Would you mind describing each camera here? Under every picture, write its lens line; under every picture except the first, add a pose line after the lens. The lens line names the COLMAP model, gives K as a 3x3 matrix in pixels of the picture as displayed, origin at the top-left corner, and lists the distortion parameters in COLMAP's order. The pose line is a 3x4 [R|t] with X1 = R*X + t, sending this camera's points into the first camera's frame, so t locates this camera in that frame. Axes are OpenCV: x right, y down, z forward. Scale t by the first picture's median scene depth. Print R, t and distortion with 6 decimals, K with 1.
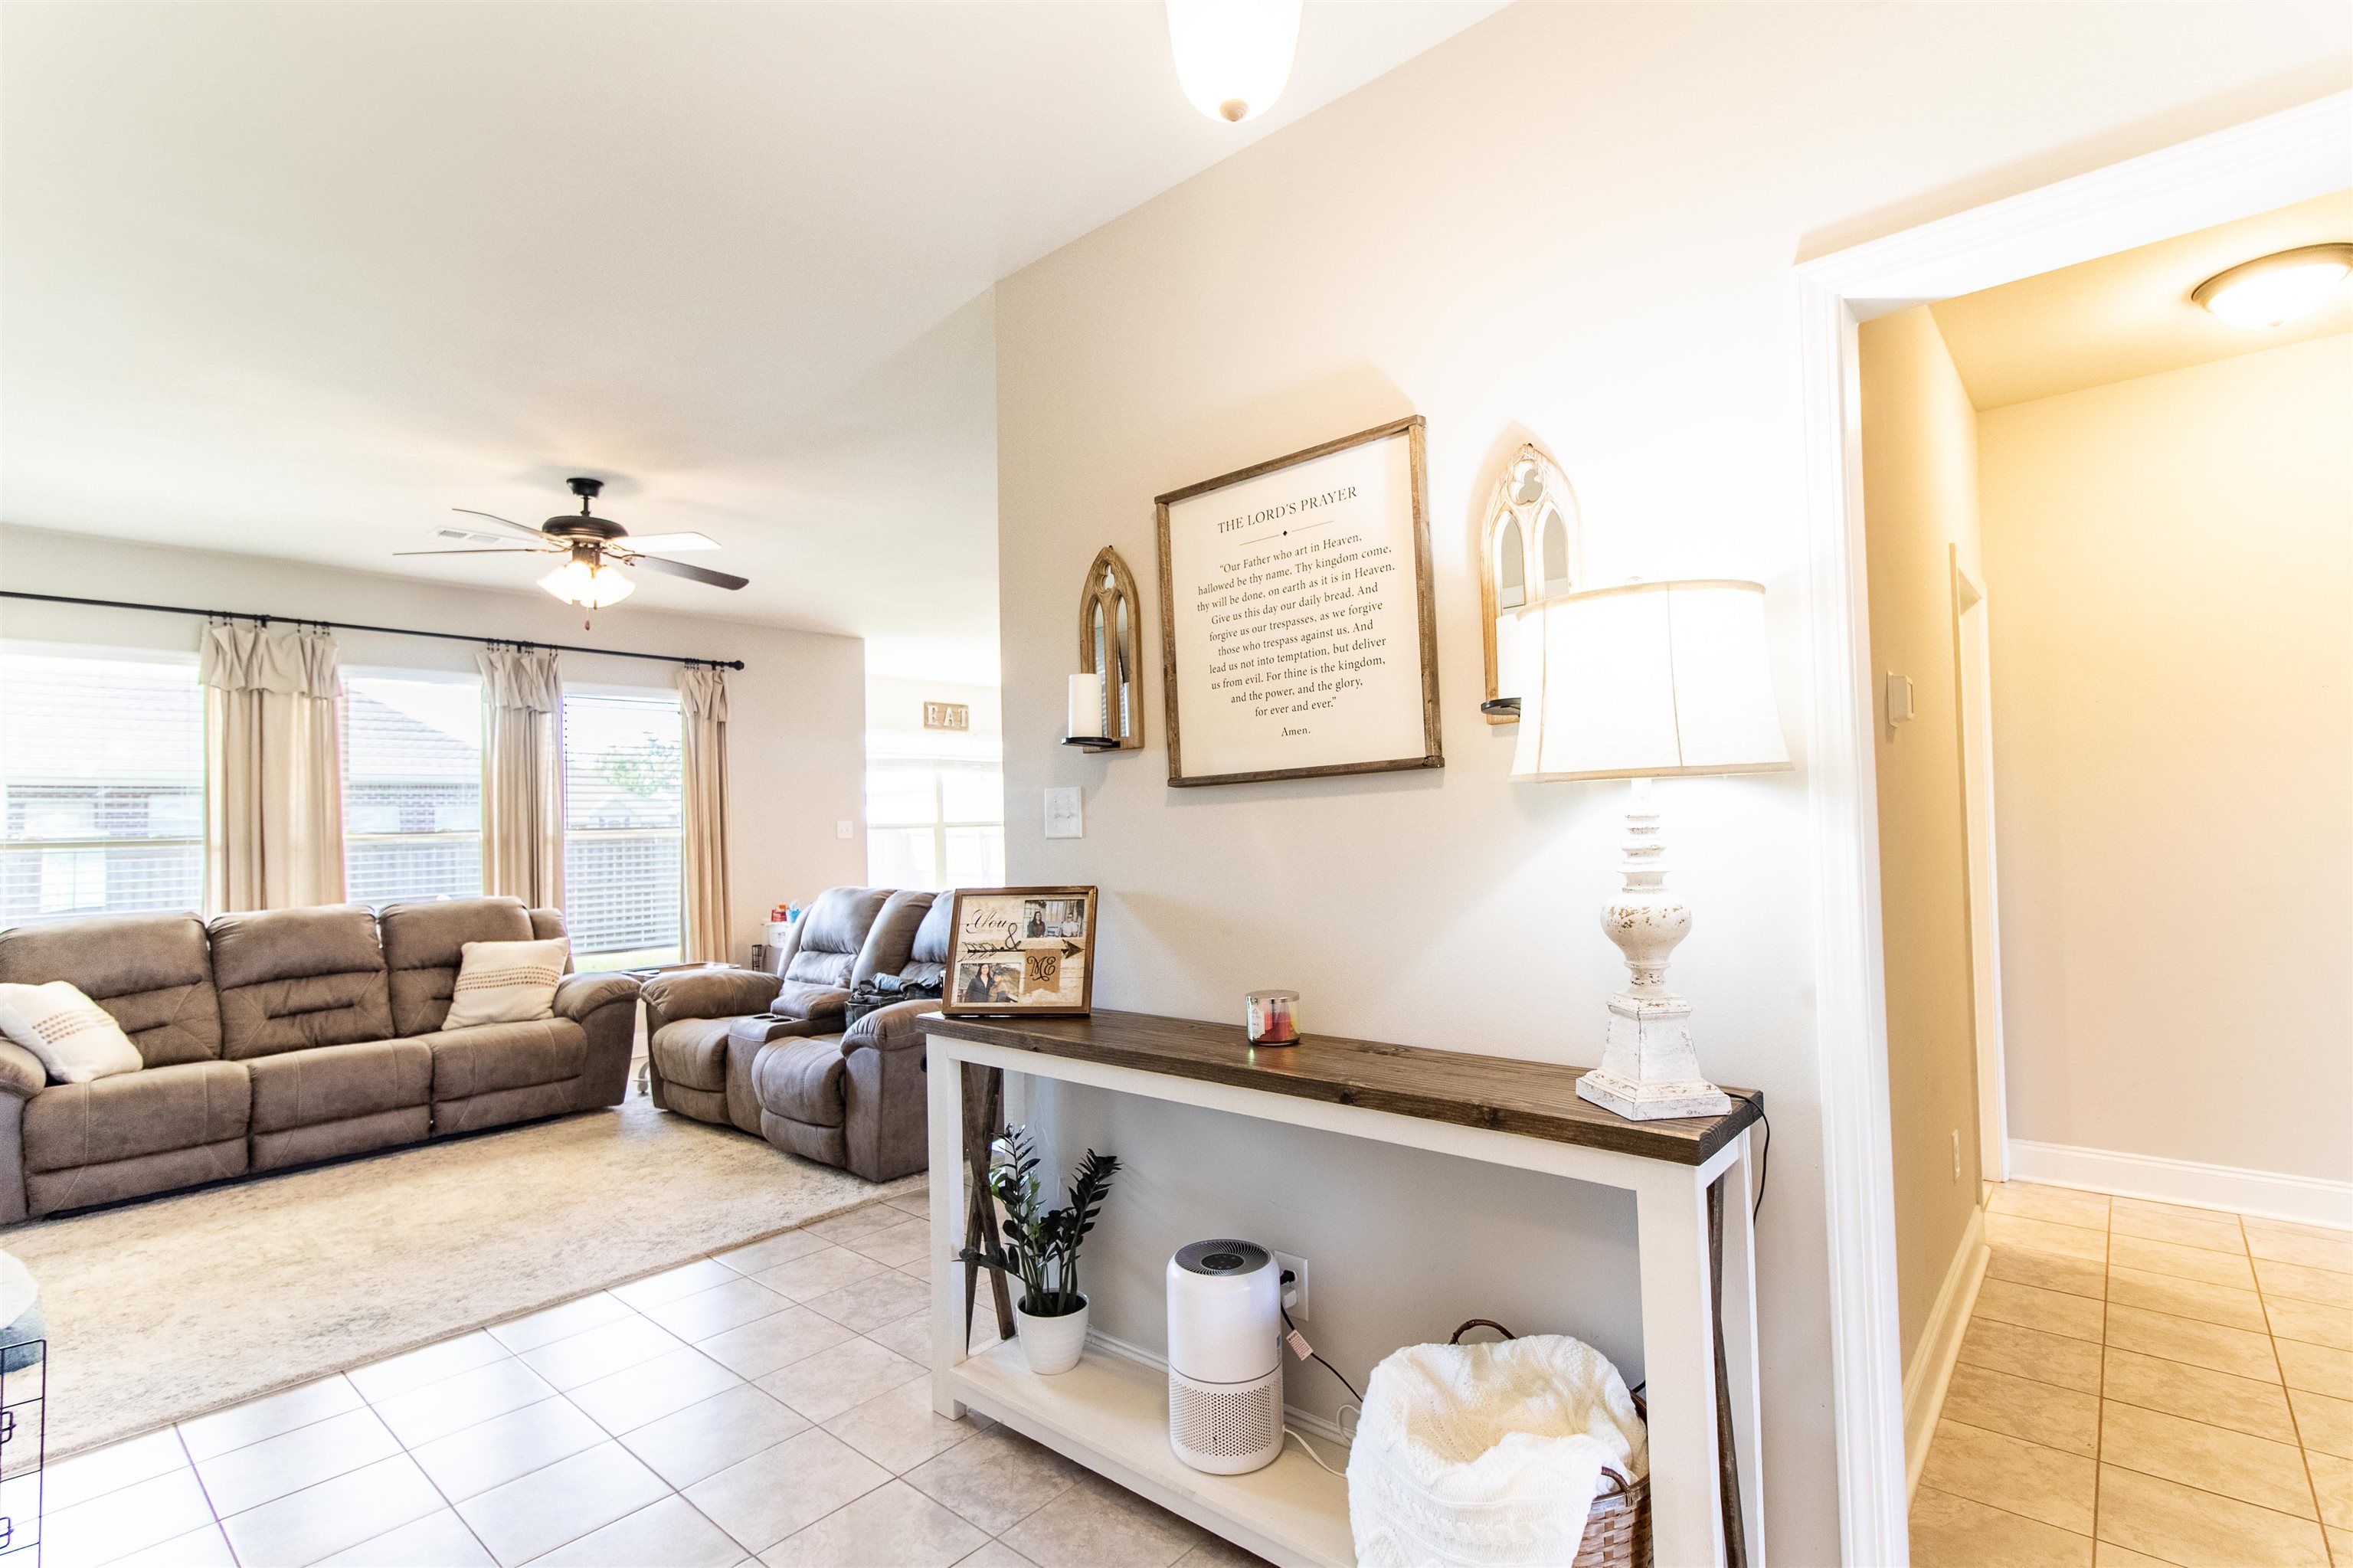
lens RADIAL K [[1093.8, 0, 1178.6], [0, 1093.8, 795.4], [0, 0, 1]] dist [0.001976, 0.000289]
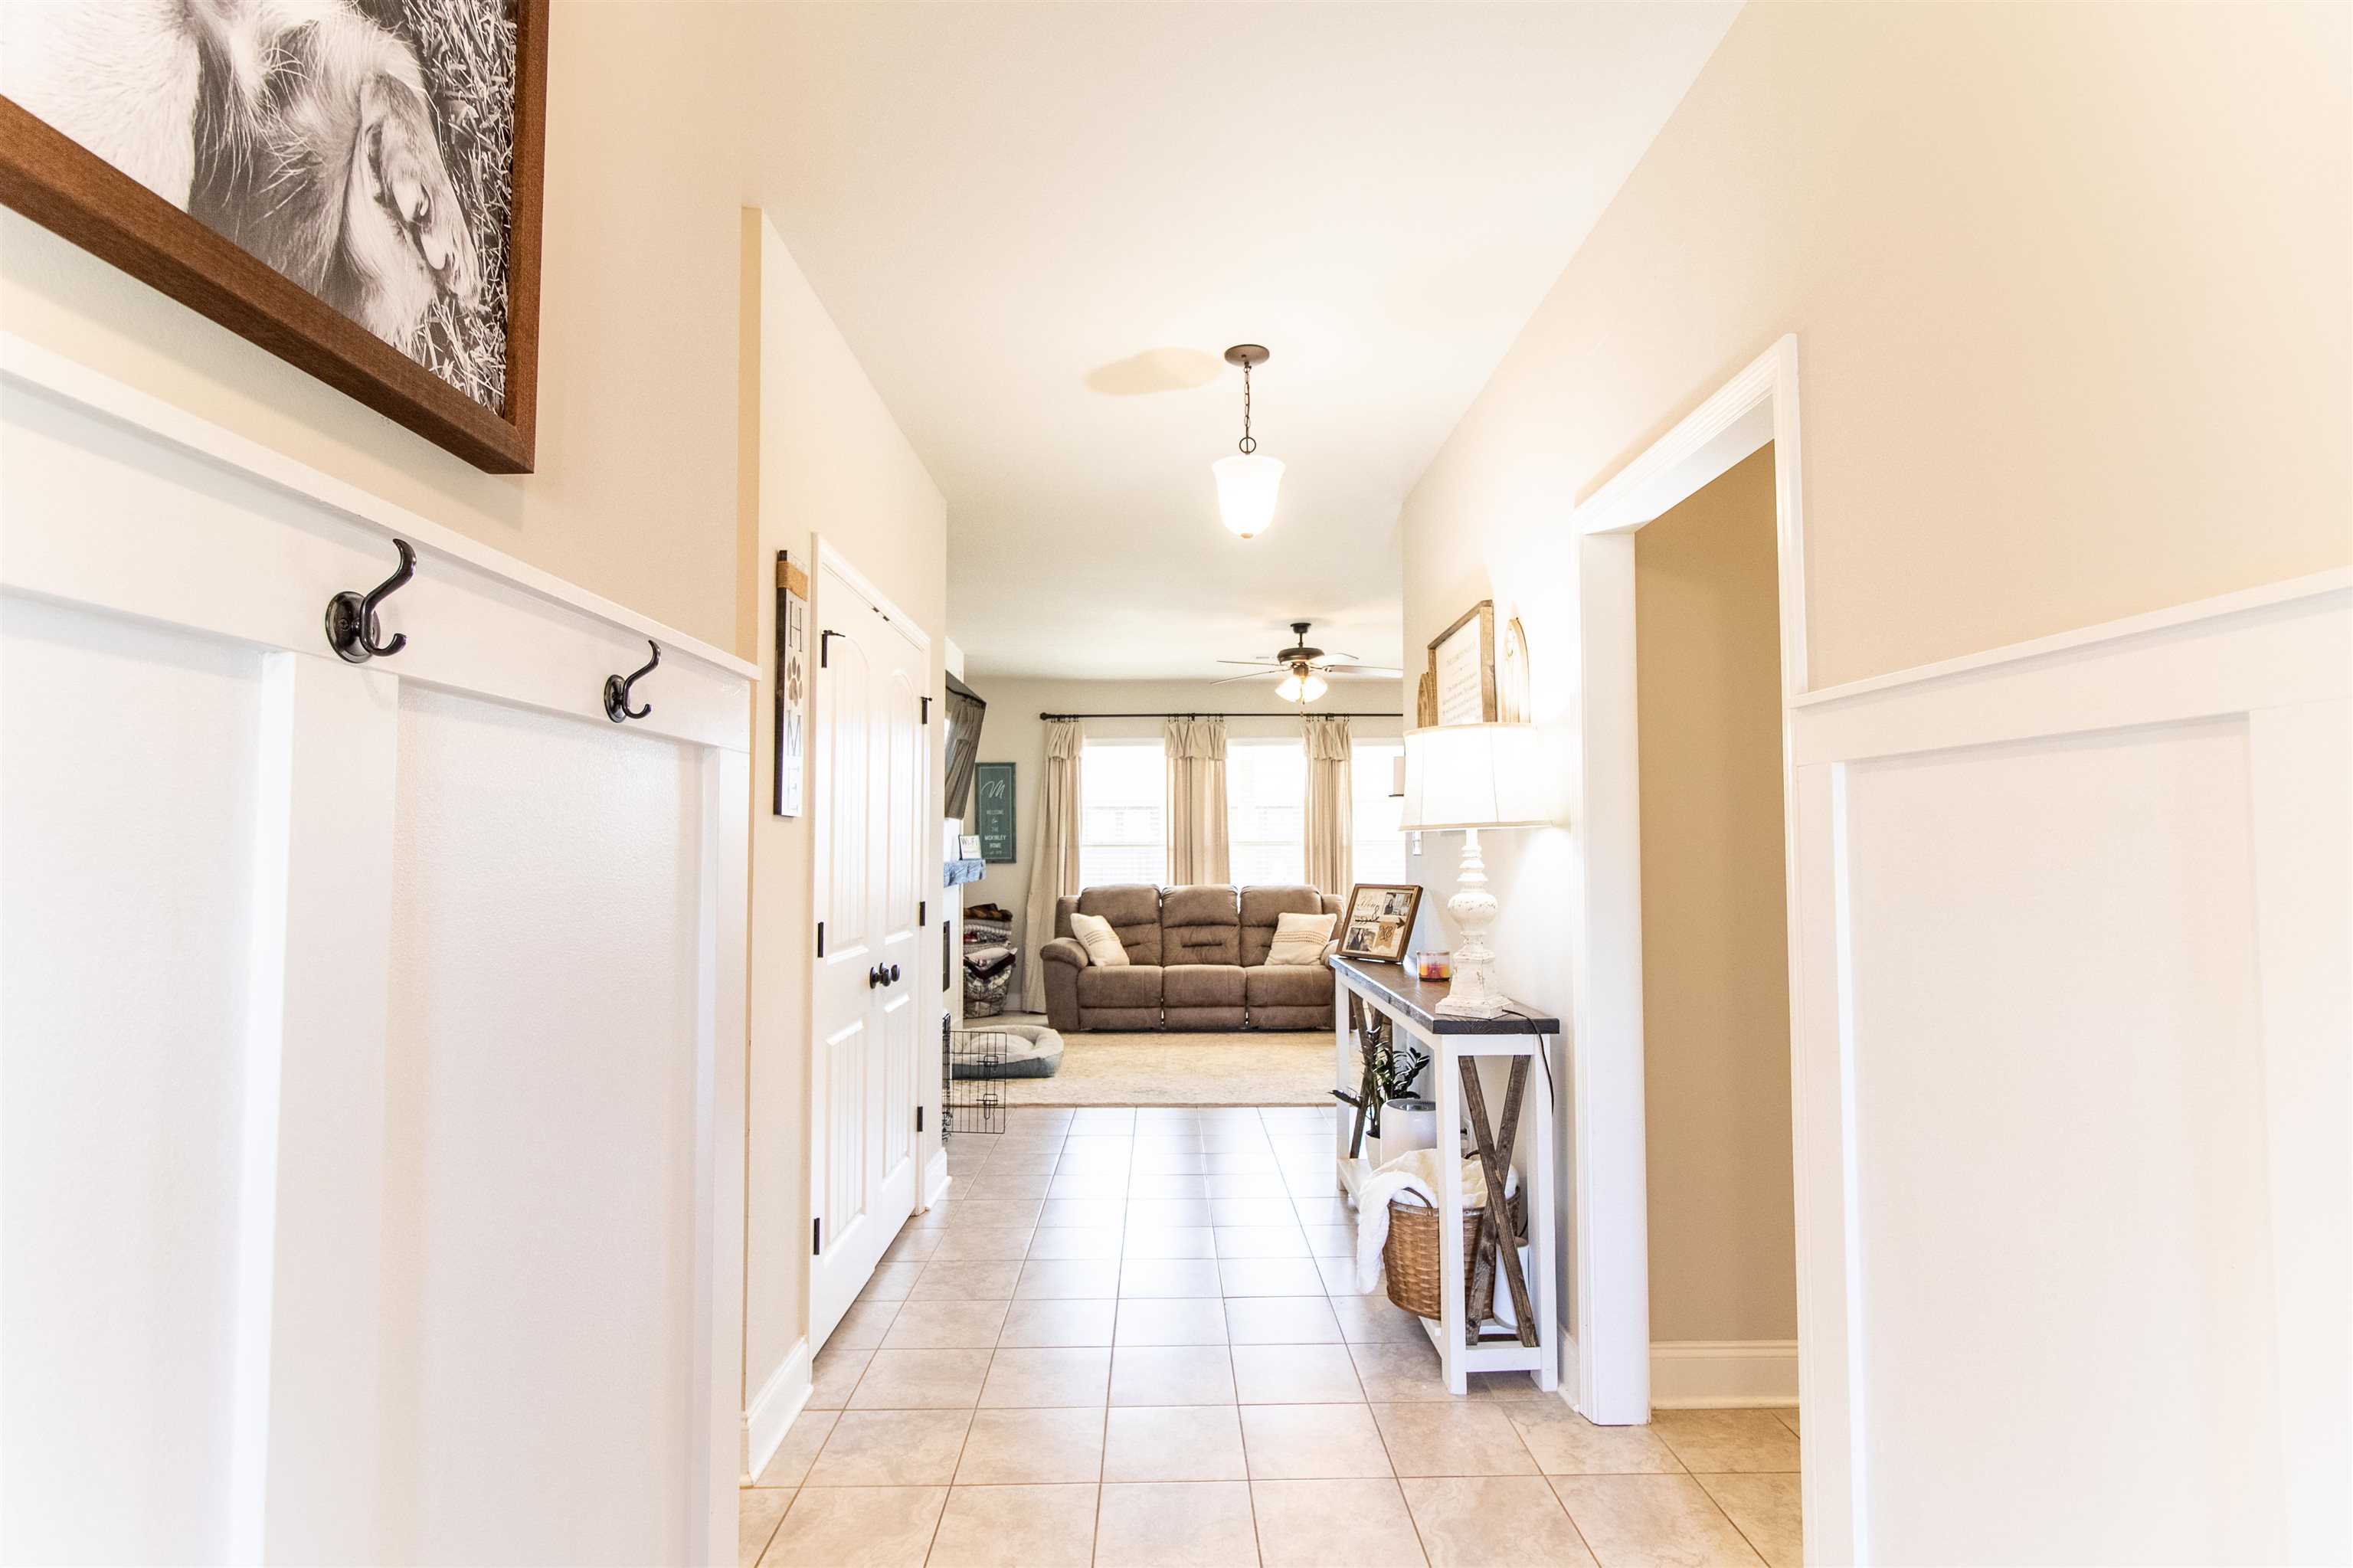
lens RADIAL K [[1093.8, 0, 1173.4], [0, 1093.8, 781.8], [0, 0, 1]] dist [0.001976, 0.000289]
pose [[0.666012, -0.023349, -0.745576, 0.477948], [0.007216, 0.999665, -0.024860, -0.017193], [0.745906, 0.011177, 0.665957, -0.184347]]
